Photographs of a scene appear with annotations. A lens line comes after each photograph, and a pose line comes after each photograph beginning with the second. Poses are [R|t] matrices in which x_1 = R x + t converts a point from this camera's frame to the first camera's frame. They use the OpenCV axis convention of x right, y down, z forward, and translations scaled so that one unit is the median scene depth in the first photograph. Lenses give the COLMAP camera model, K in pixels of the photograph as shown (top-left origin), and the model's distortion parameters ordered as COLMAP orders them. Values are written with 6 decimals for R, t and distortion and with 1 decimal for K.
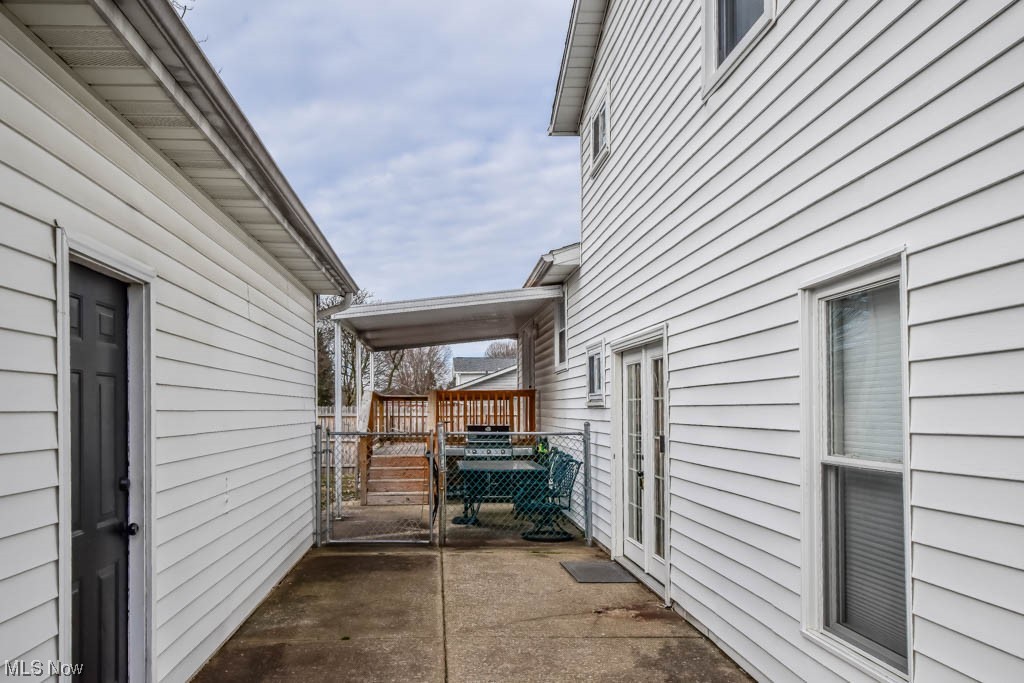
lens RADIAL K [[972.2, 0, 512.0], [0, 972.2, 341.5], [0, 0, 1]] dist [-0.001549, -0.000750]
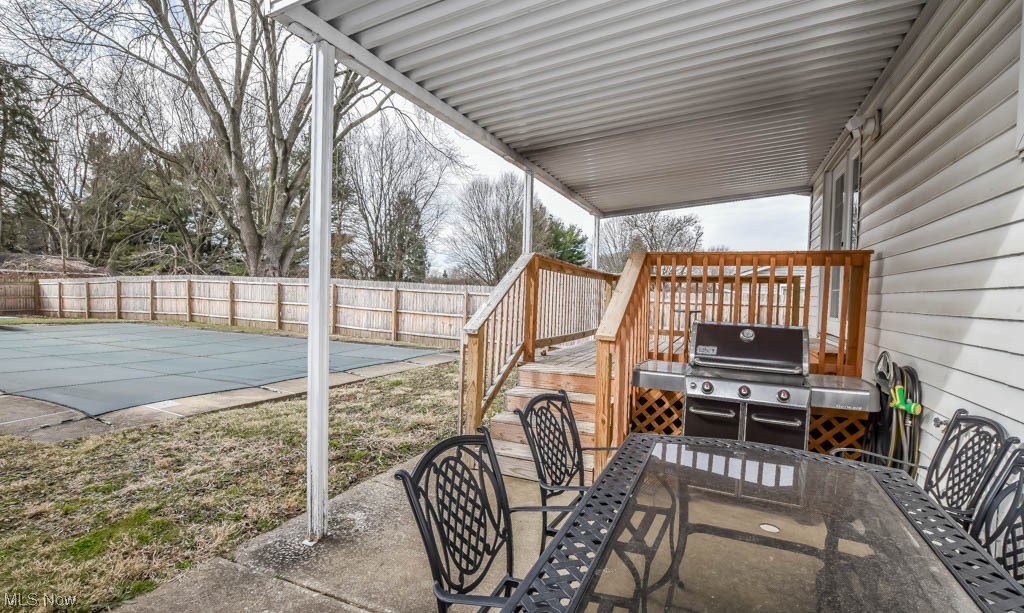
lens RADIAL K [[484.6, 0, 512.0], [0, 484.6, 306.5], [0, 0, 1]] dist [-0.001401, -0.000339]
pose [[0.871429, 0.034769, -0.489288, -0.009565], [0.009423, 0.996114, 0.087566, 0.053774], [0.490431, -0.080918, 0.867715, 0.724712]]
